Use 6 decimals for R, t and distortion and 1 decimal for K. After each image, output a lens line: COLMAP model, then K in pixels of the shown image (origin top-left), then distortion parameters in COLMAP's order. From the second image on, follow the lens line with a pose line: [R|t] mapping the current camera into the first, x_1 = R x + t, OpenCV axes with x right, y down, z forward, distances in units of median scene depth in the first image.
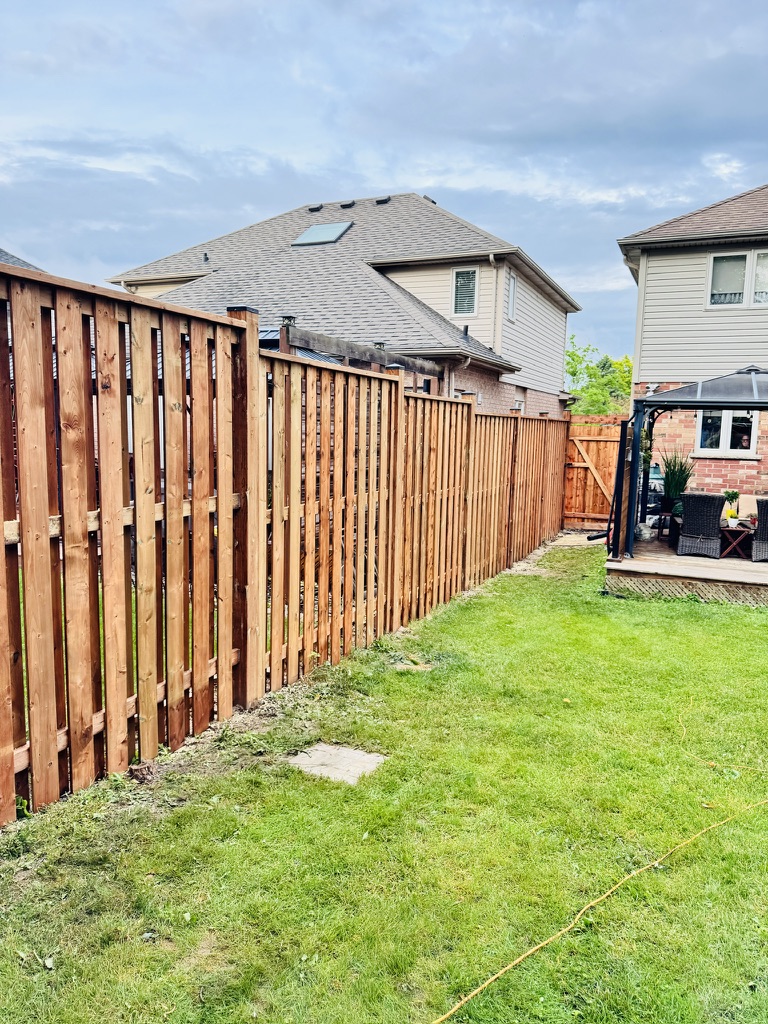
lens RADIAL K [[718.0, 0, 432.5], [0, 718.0, 511.8], [0, 0, 1]] dist [0.037870, -0.000307]
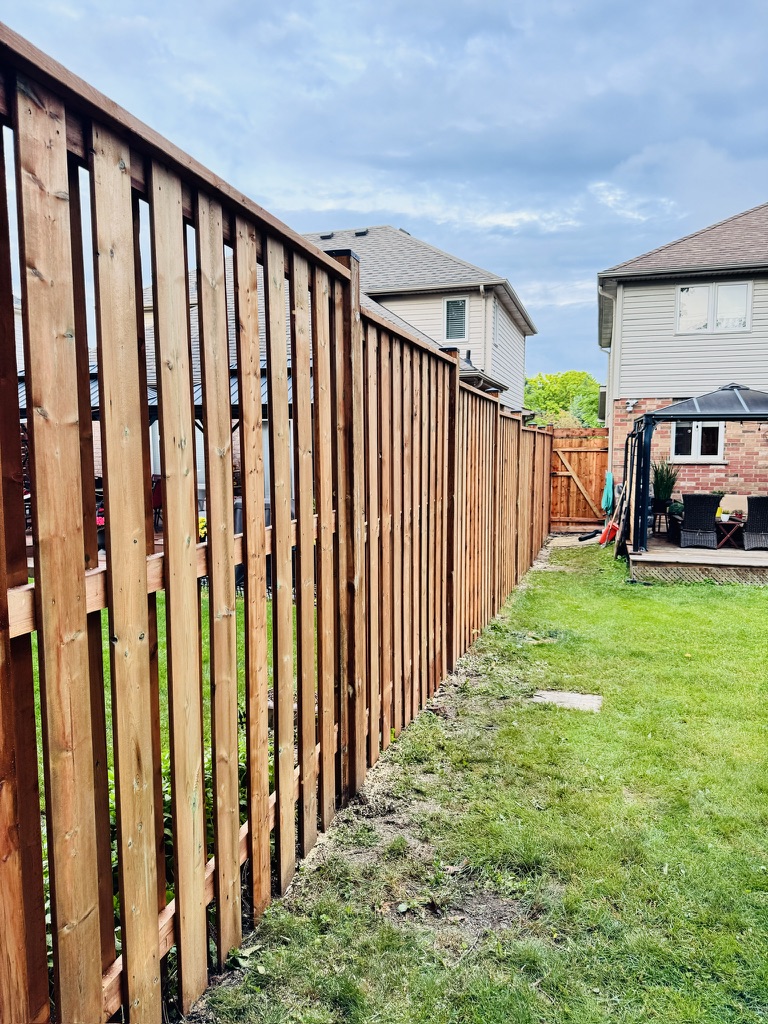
lens RADIAL K [[710.4, 0, 420.6], [0, 710.4, 513.8], [0, 0, 1]] dist [0.038182, -0.026870]
pose [[0.993731, -0.036878, 0.105539, -0.150897], [0.038982, 0.999079, -0.017950, 0.008215], [-0.104780, 0.021951, 0.994253, -0.070750]]
